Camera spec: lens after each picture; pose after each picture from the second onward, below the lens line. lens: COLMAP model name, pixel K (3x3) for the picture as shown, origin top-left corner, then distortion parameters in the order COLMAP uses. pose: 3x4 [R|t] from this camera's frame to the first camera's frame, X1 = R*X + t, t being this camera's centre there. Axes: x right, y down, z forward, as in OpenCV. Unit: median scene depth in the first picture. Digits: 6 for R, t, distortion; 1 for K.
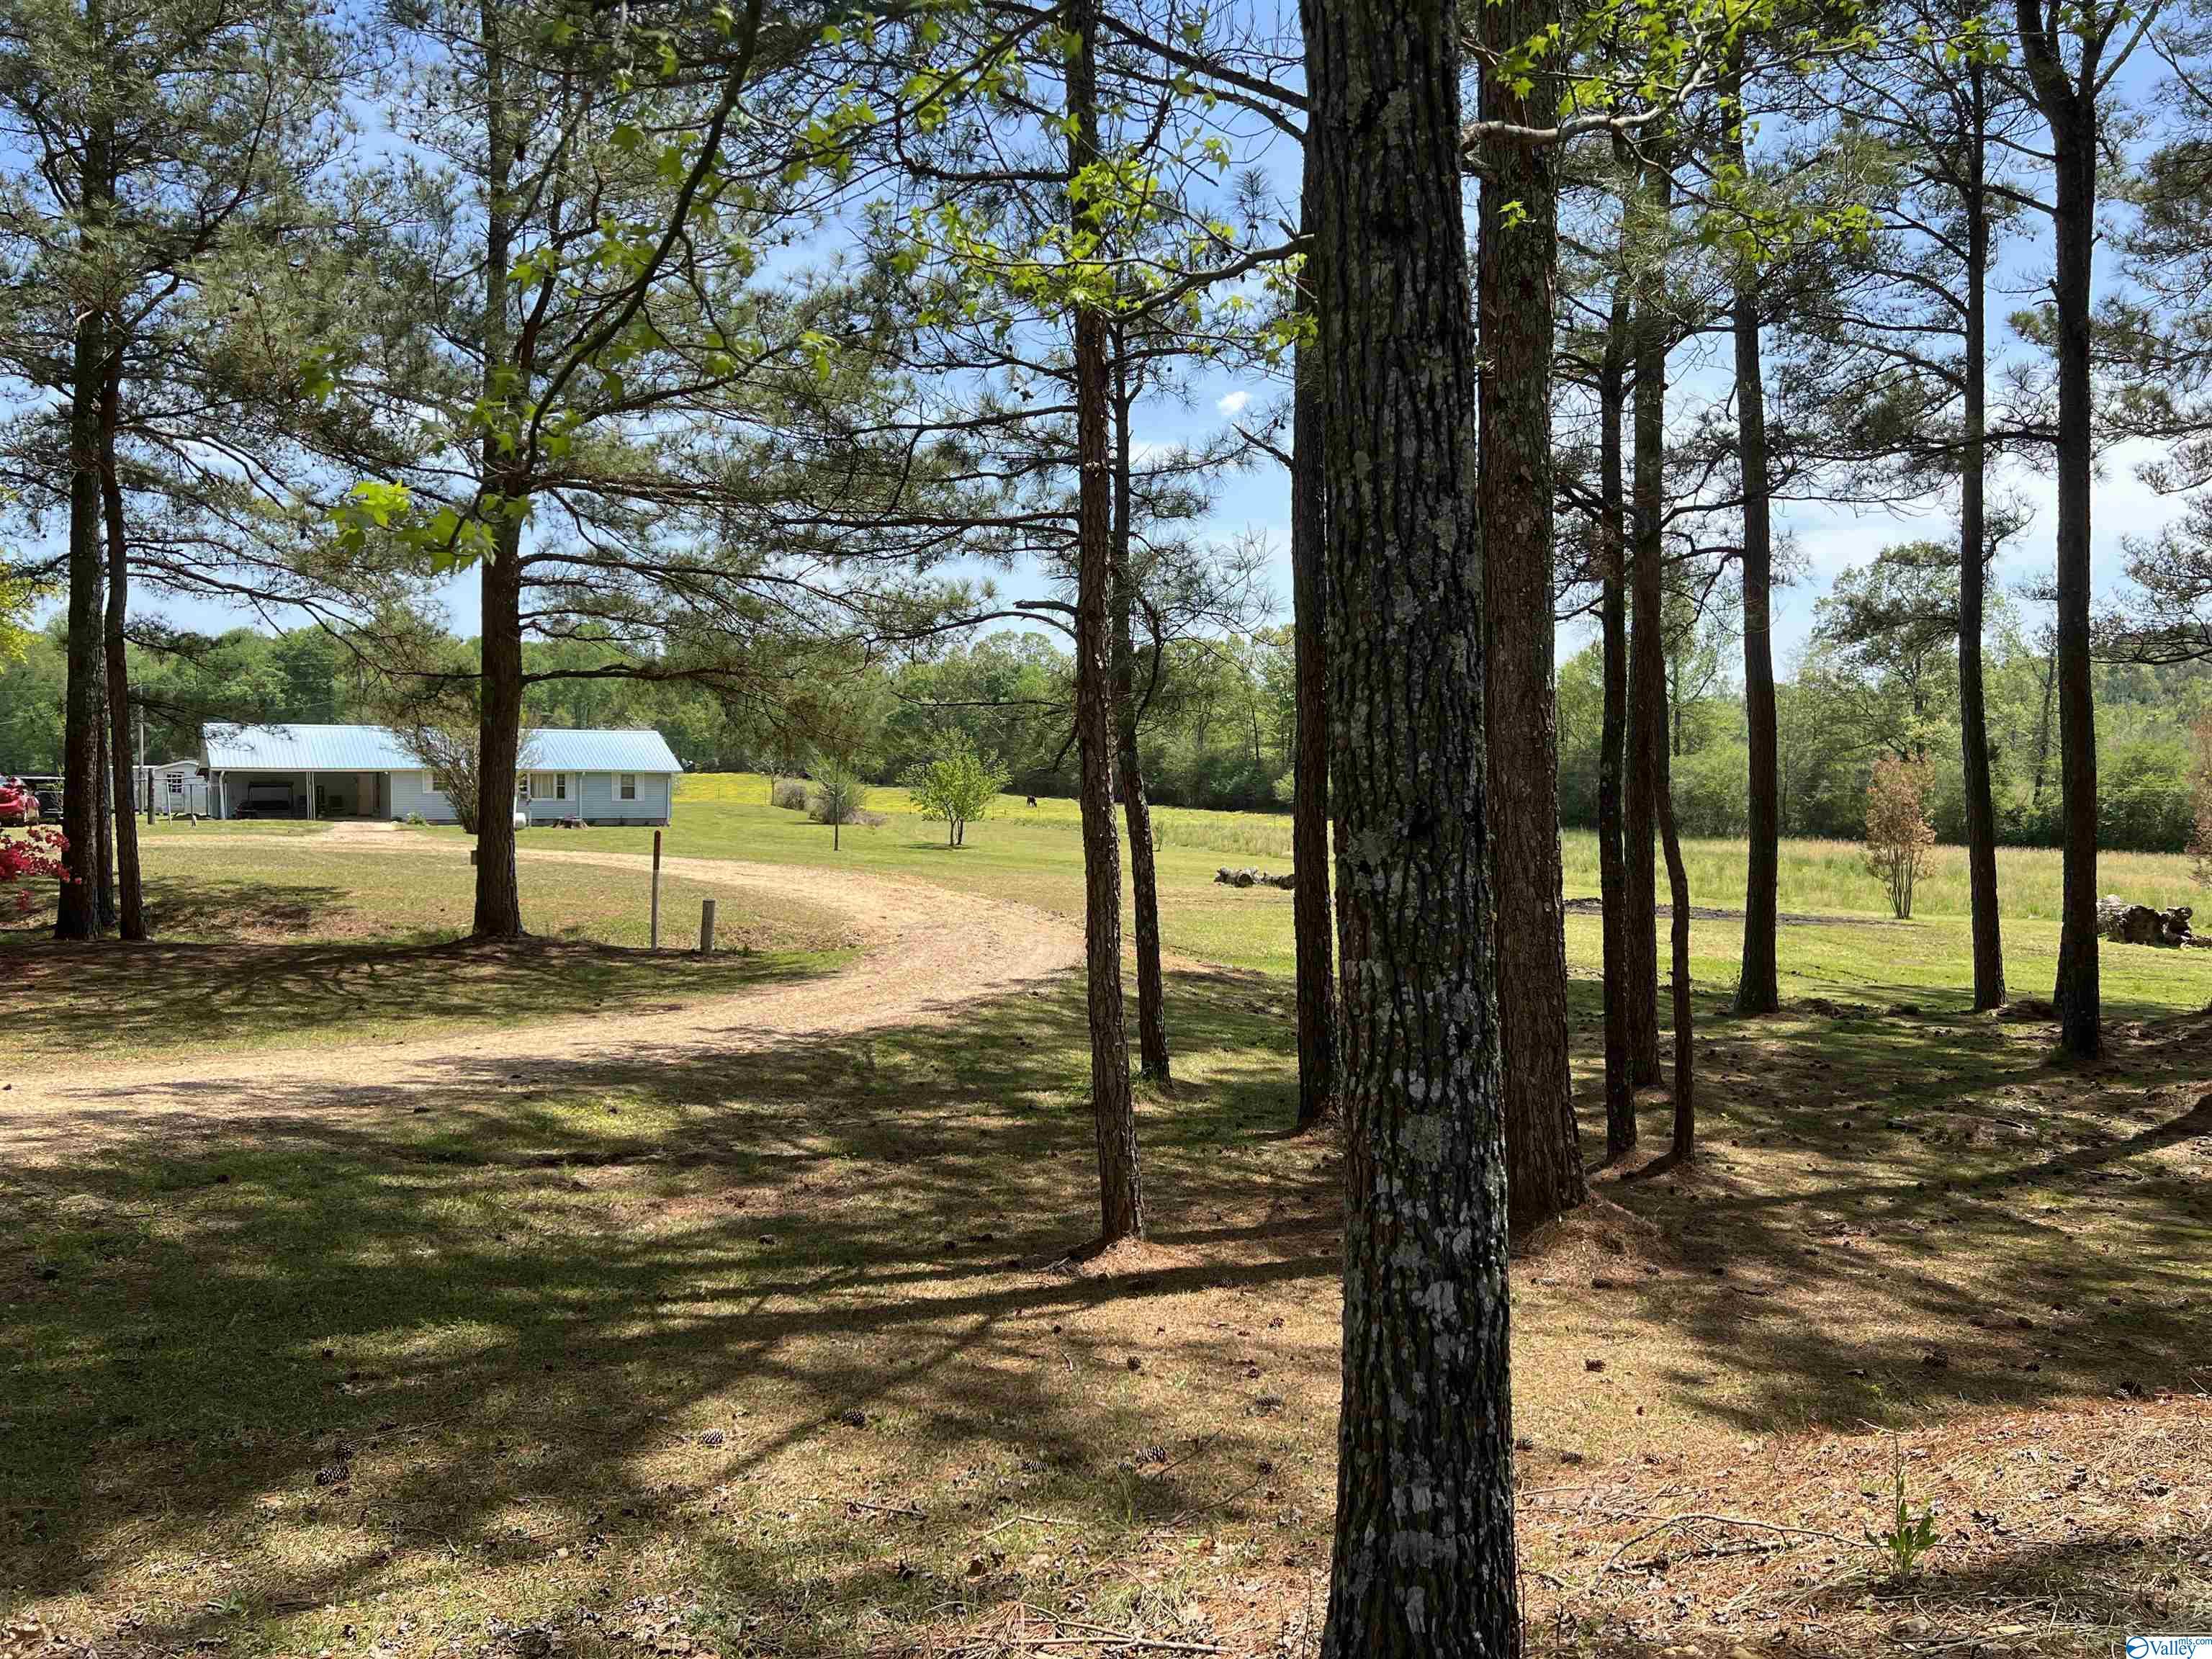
lens RADIAL K [[1649.7, 0, 1106.0], [0, 1649.7, 829.5], [0, 0, 1]] dist [0.079685, -0.132248]
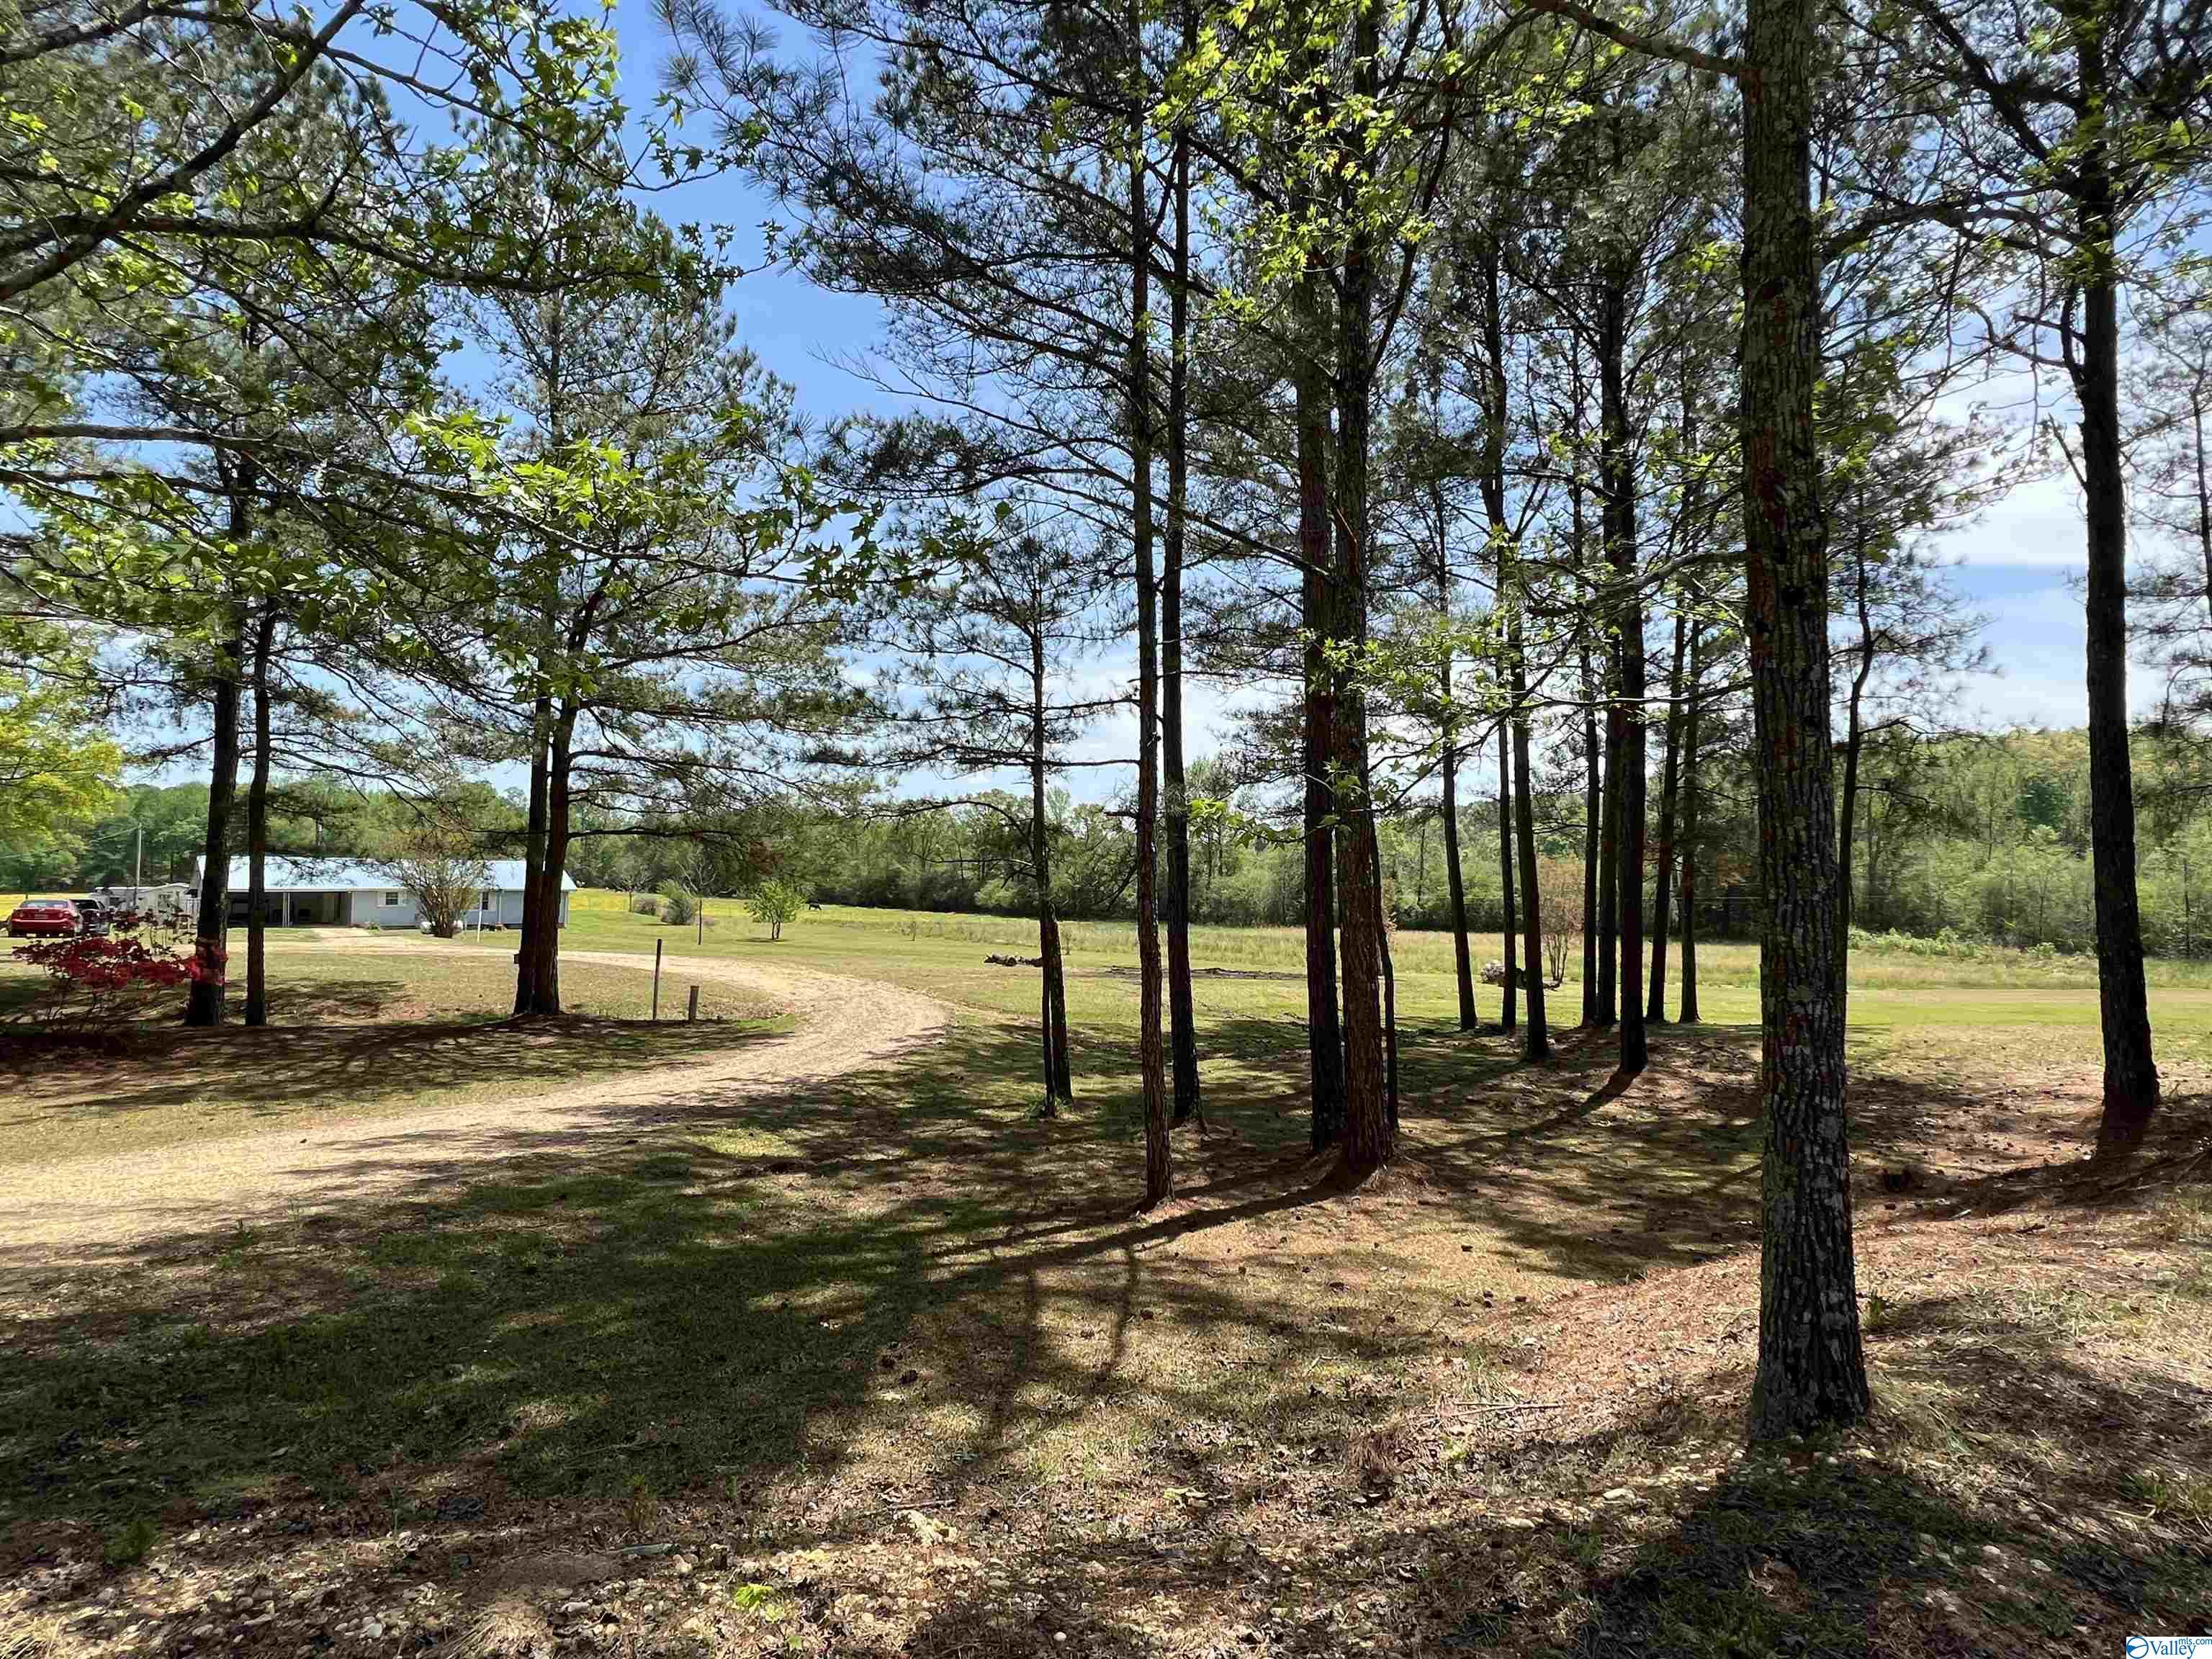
lens RADIAL K [[1075.3, 0, 1106.0], [0, 1075.3, 829.5], [0, 0, 1]] dist [-0.003353, -0.000085]
pose [[0.971203, 0.008947, 0.238085, -0.117708], [0.011617, 0.996328, -0.084830, -0.010524], [-0.237969, 0.085153, 0.967533, -0.019244]]
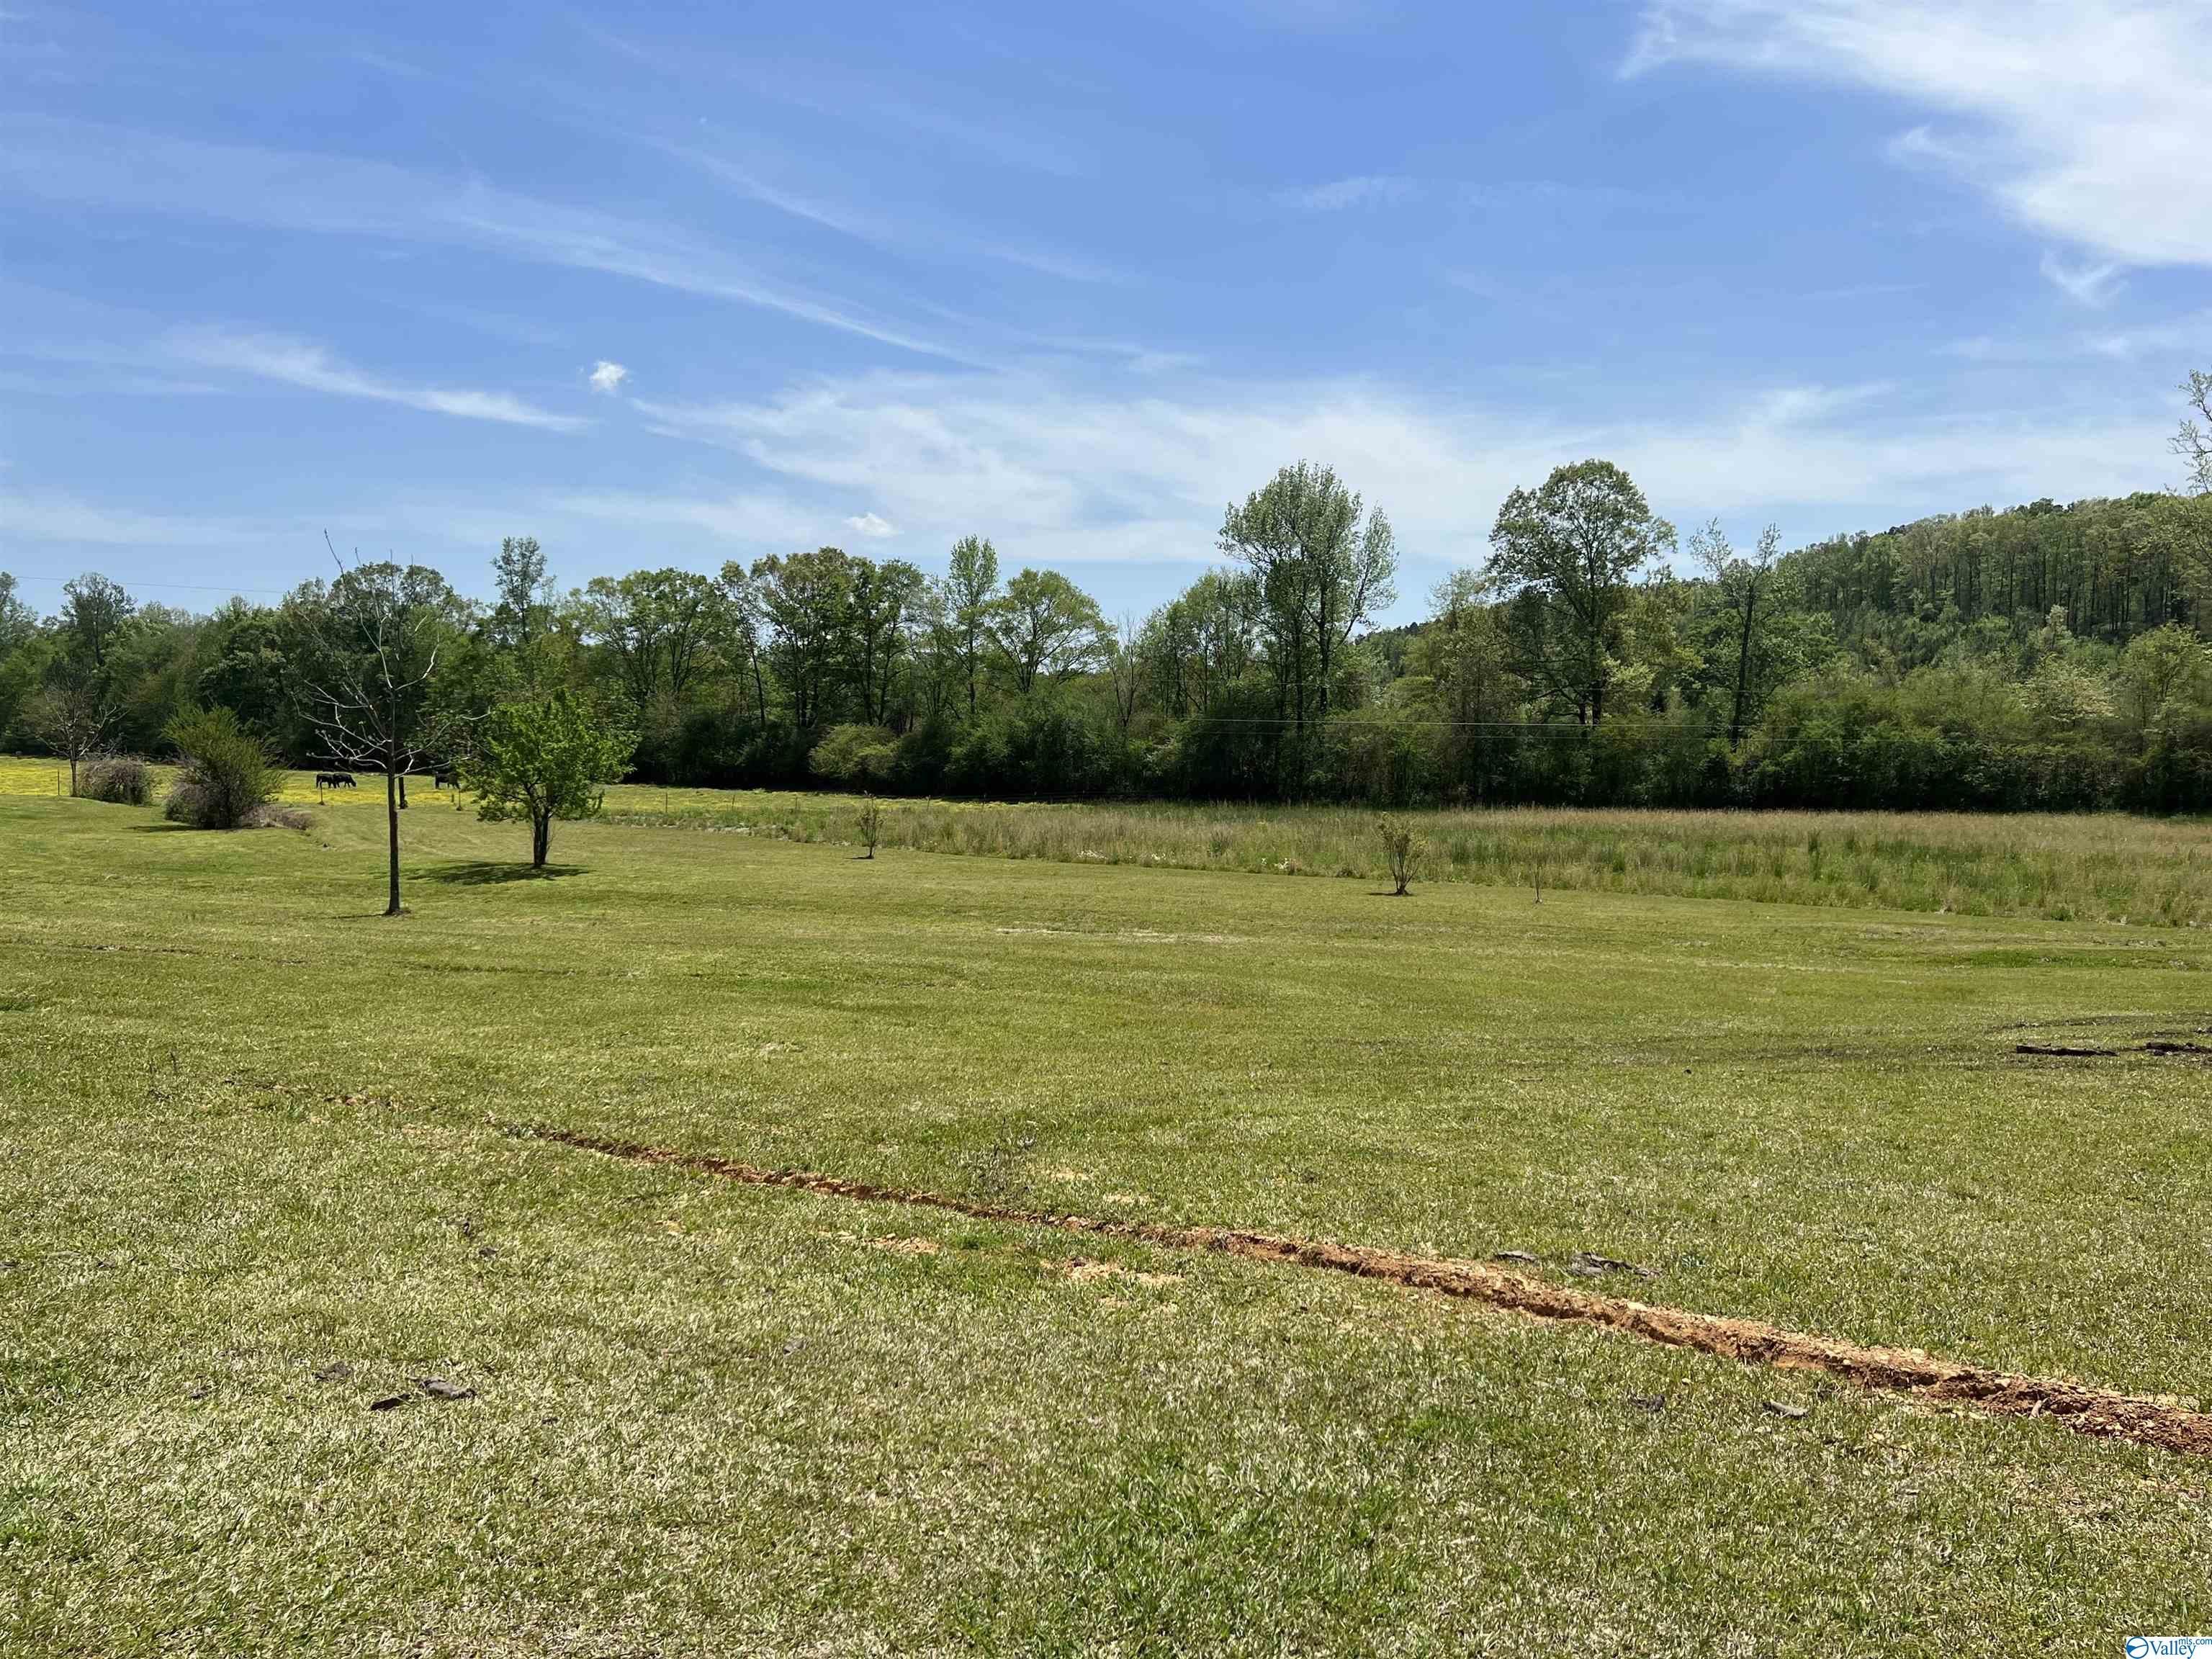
lens RADIAL K [[1649.7, 0, 1106.0], [0, 1649.7, 829.5], [0, 0, 1]] dist [0.079685, -0.132248]
pose [[0.925366, -0.031998, 0.377721, -0.427419], [0.025993, 0.999442, 0.020986, -0.027358], [-0.378182, -0.009602, 0.925682, 1.521073]]
